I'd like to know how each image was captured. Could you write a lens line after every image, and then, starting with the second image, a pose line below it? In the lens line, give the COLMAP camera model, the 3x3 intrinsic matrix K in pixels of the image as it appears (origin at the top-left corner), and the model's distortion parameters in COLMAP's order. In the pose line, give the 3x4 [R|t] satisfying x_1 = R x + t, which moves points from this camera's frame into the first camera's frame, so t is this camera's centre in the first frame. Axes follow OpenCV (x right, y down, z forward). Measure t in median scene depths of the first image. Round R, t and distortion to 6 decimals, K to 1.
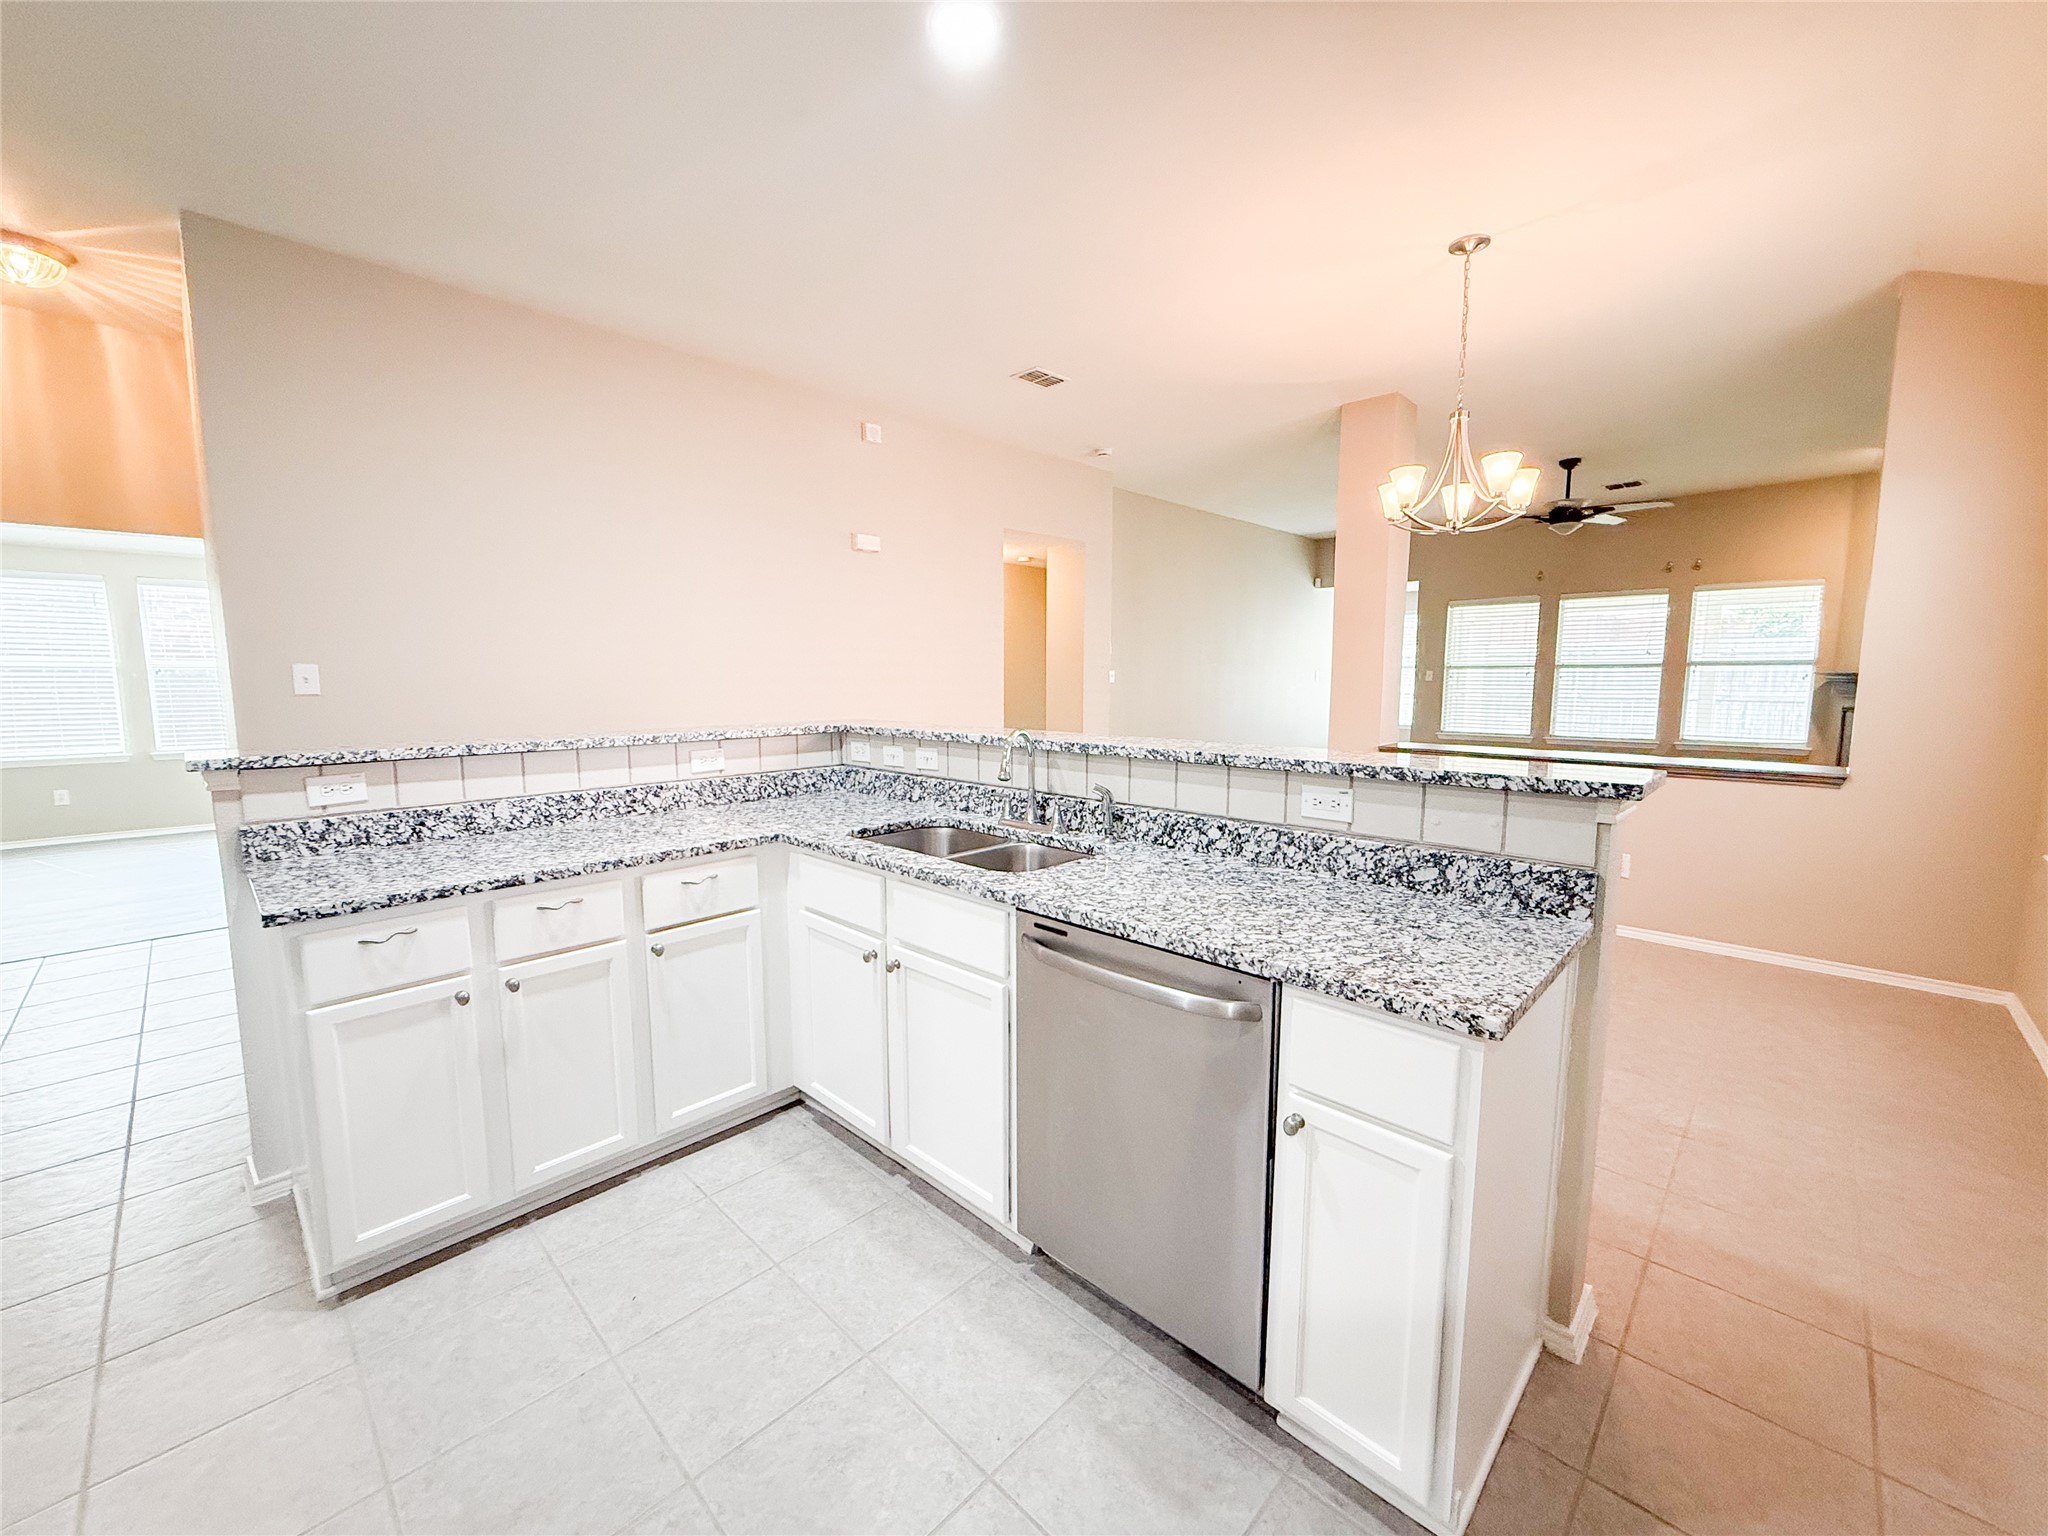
lens RADIAL K [[814.5, 0, 1020.3], [0, 814.5, 768.9], [0, 0, 1]] dist [0.000738, 0.000131]
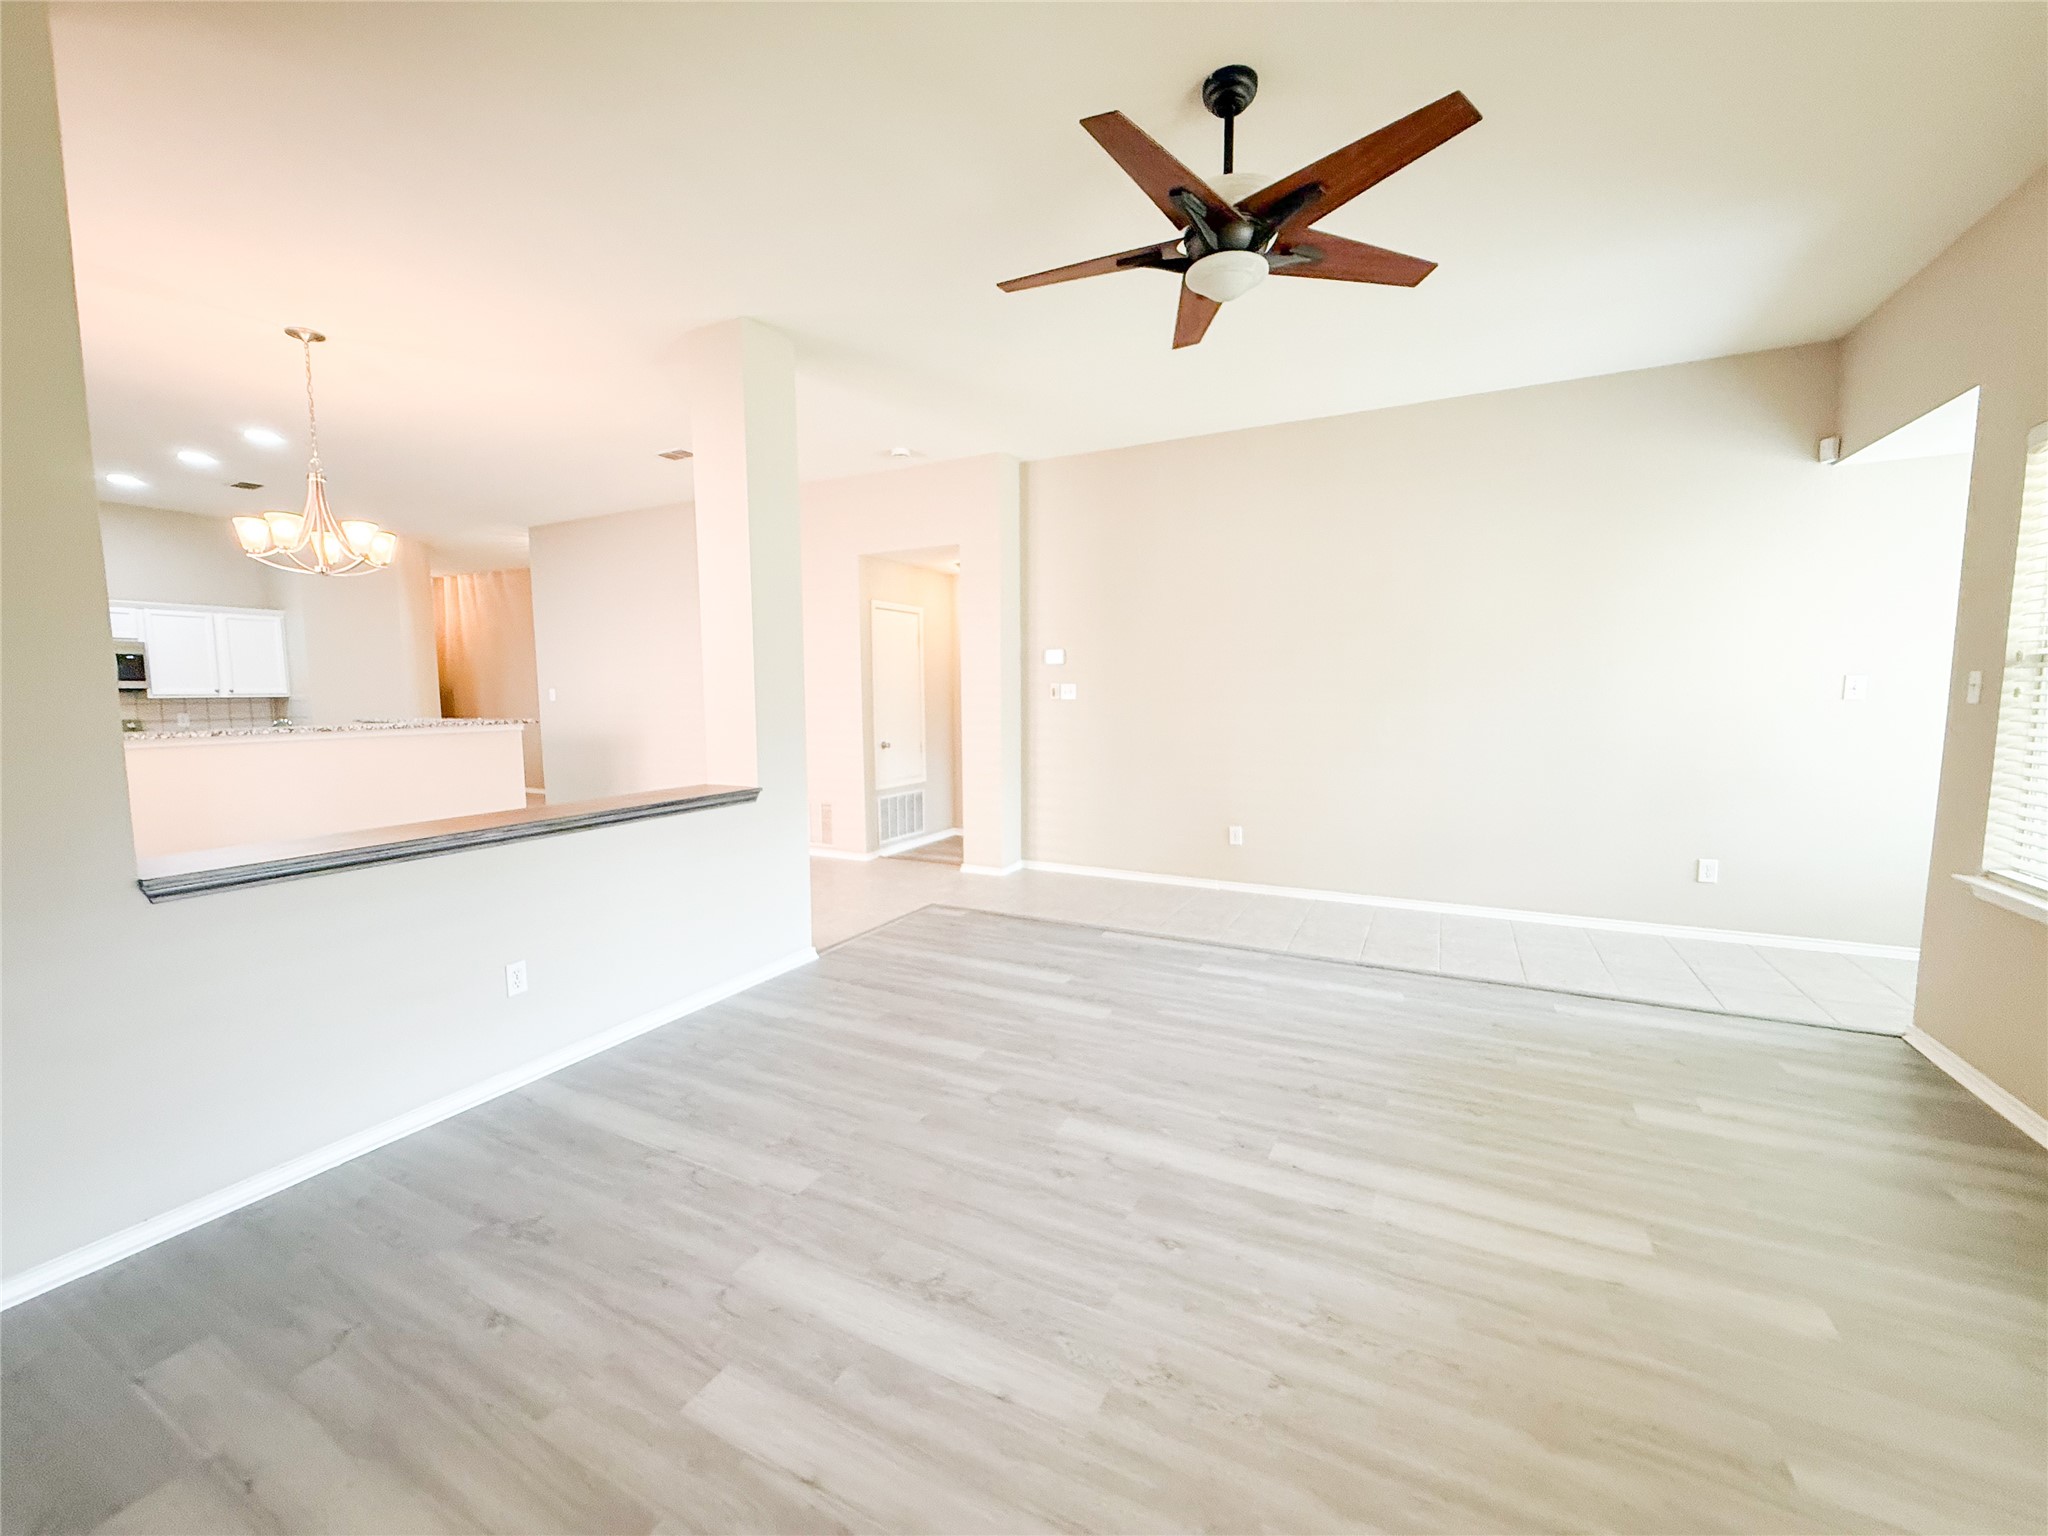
lens RADIAL K [[823.7, 0, 1022.4], [0, 823.7, 760.1], [0, 0, 1]] dist [-0.000311, 0.000025]
pose [[0.292596, 0.080963, -0.952803, 2.829395], [-0.101829, 0.993382, 0.053141, -0.273042], [0.950799, 0.081474, 0.298903, 2.317598]]
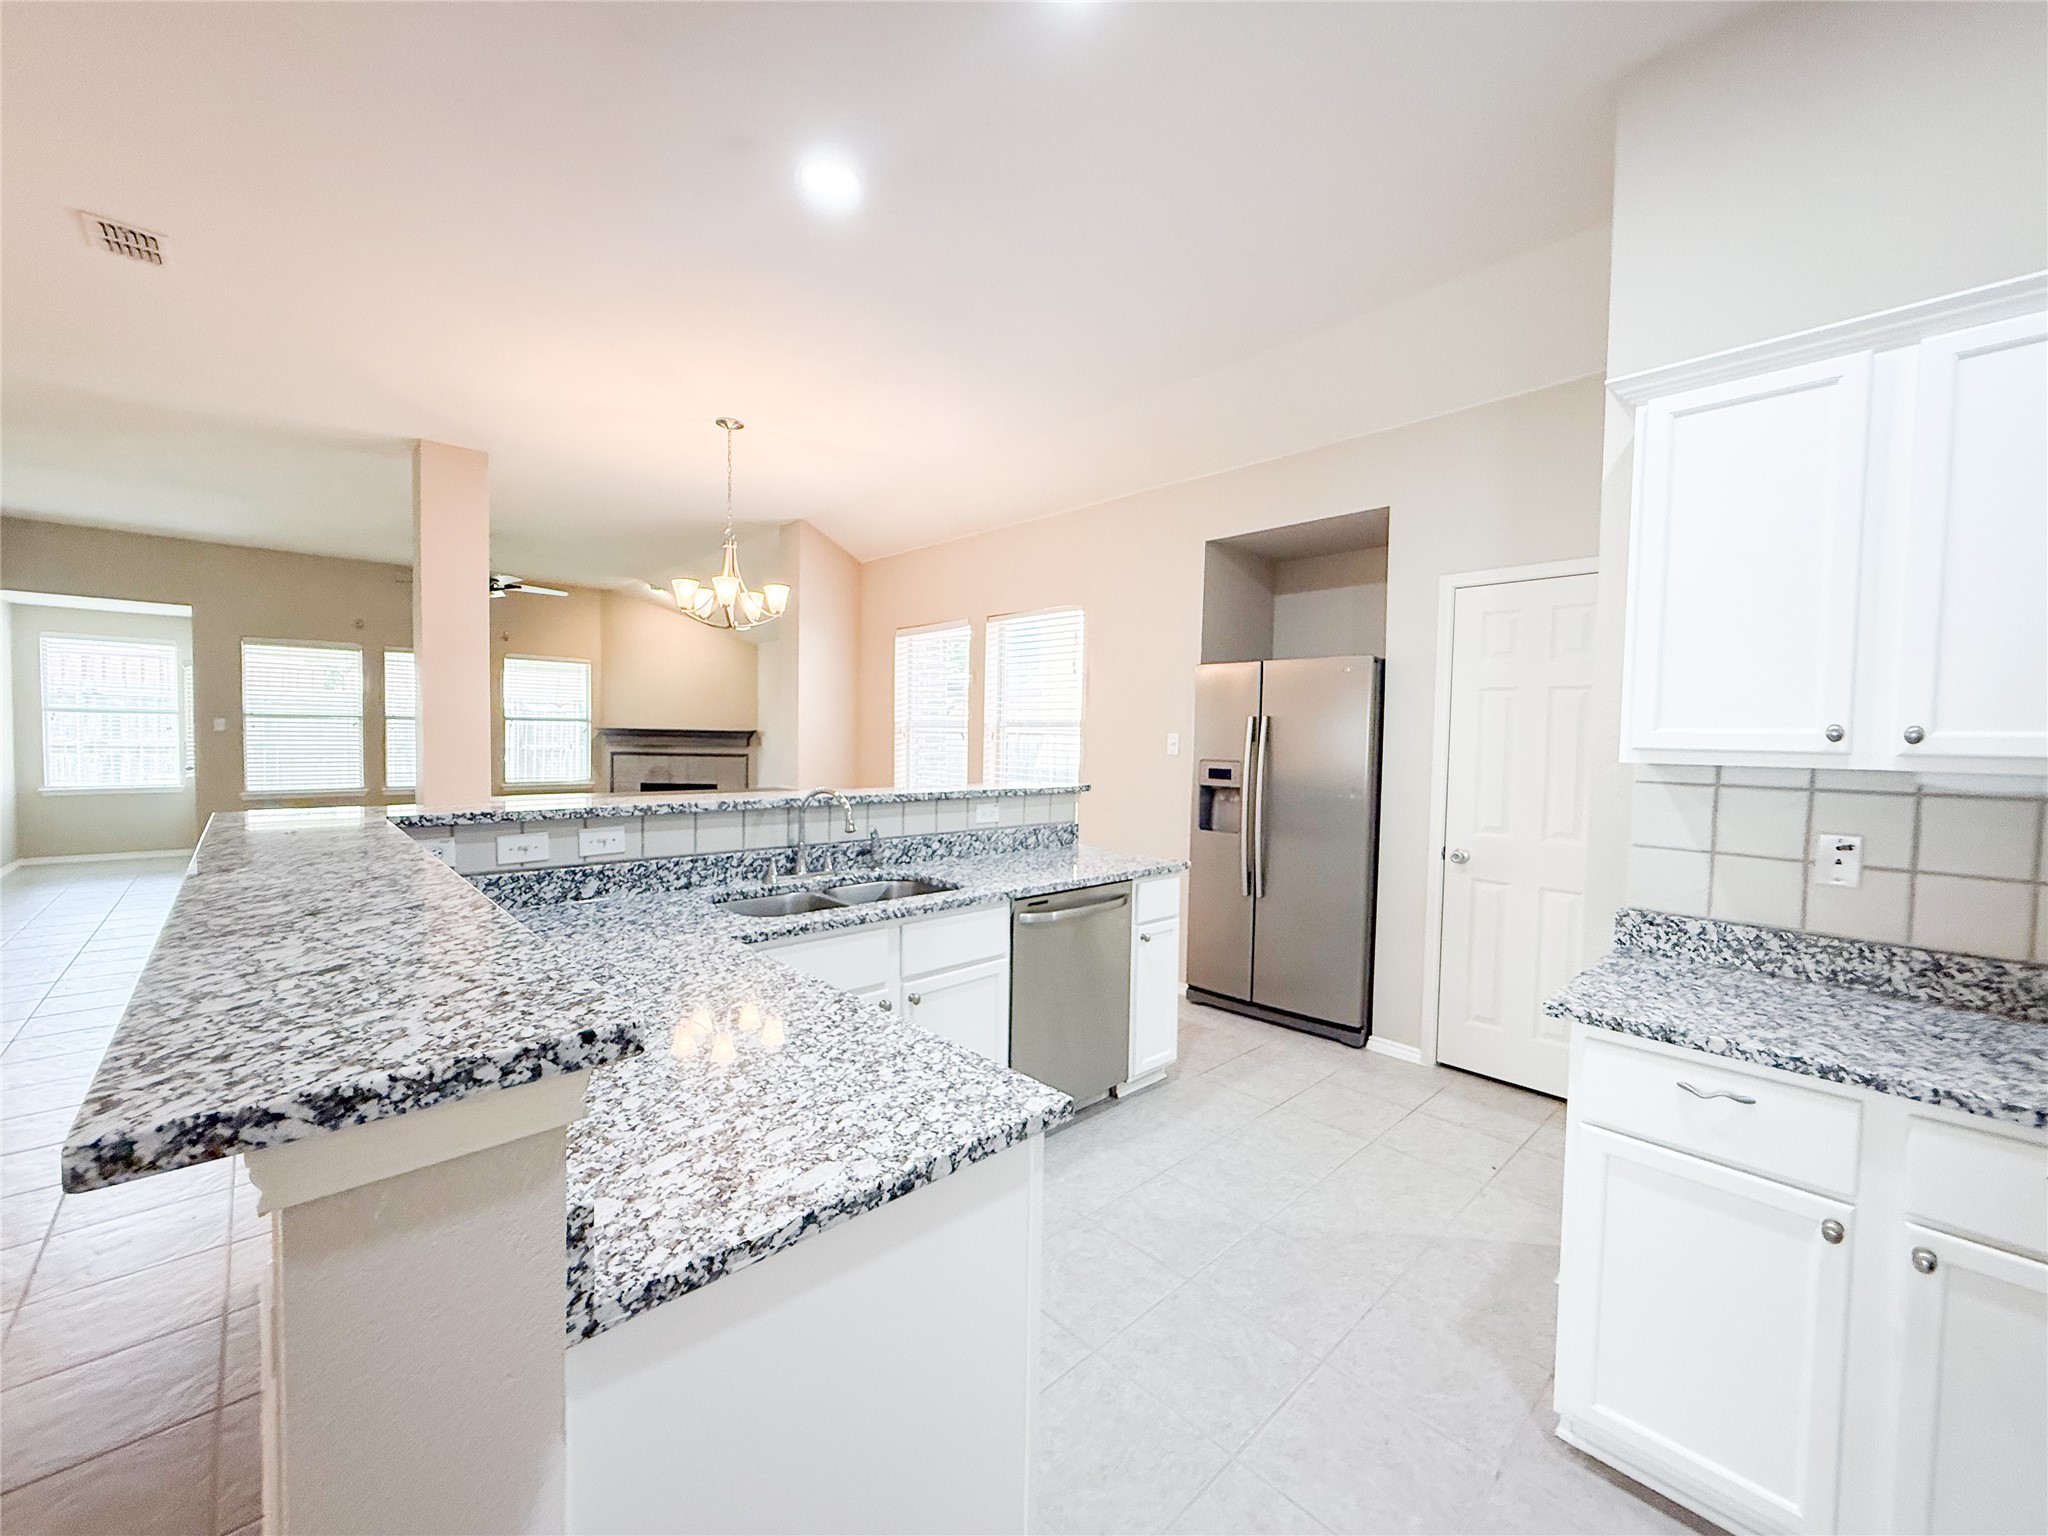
lens RADIAL K [[814.5, 0, 1020.3], [0, 814.5, 768.9], [0, 0, 1]] dist [0.000738, 0.000131]
pose [[0.043978, -0.042195, 0.998141, -1.135718], [0.097780, 0.994492, 0.037732, -0.093537], [-0.994236, 0.095939, 0.047862, 0.688788]]
